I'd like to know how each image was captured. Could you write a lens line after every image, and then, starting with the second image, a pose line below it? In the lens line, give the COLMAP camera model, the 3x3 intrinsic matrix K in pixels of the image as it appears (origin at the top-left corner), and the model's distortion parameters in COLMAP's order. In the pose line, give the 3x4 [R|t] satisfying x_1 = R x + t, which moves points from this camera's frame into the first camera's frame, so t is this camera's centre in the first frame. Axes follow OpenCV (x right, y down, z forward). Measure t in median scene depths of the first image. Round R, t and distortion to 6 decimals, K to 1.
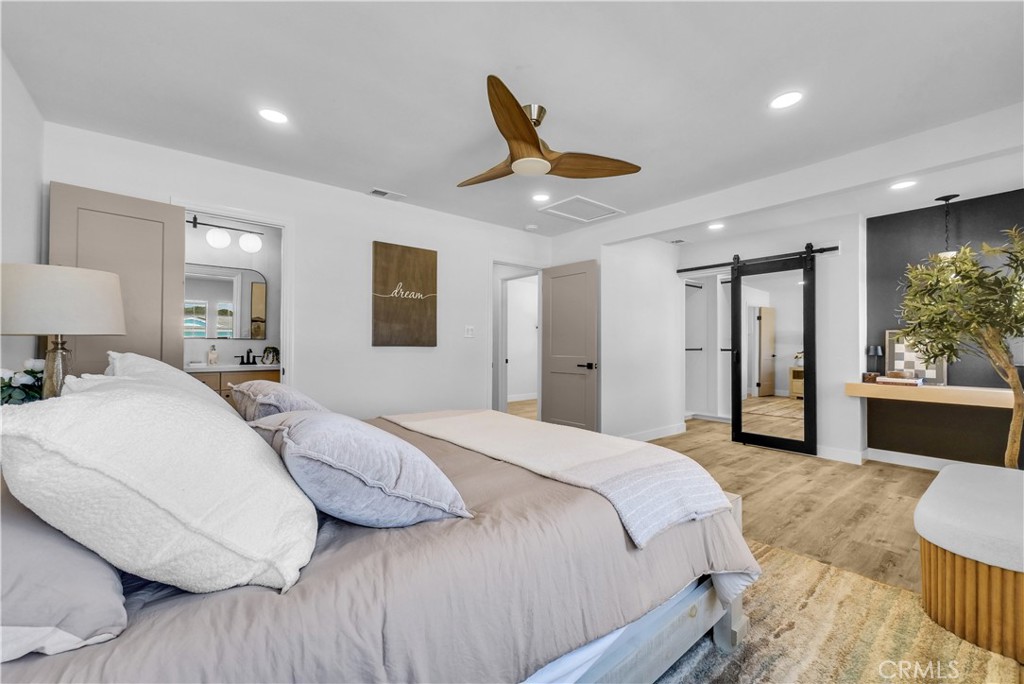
lens RADIAL K [[419.5, 0, 505.4], [0, 419.5, 339.9], [0, 0, 1]] dist [-0.012122, -0.000124]
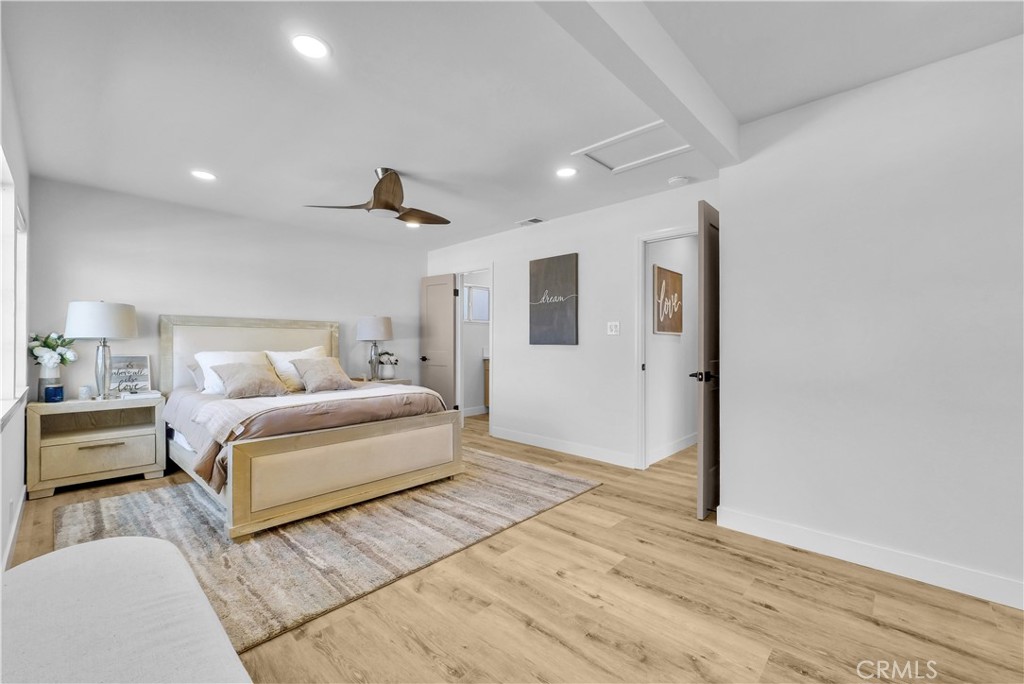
lens RADIAL K [[419.5, 0, 505.3], [0, 419.5, 346.1], [0, 0, 1]] dist [-0.012122, -0.000124]
pose [[0.122255, -0.000508, -0.992499, 0.901628], [0.009373, 0.999956, 0.000643, 0.017761], [0.992454, -0.009382, 0.122254, 0.742725]]
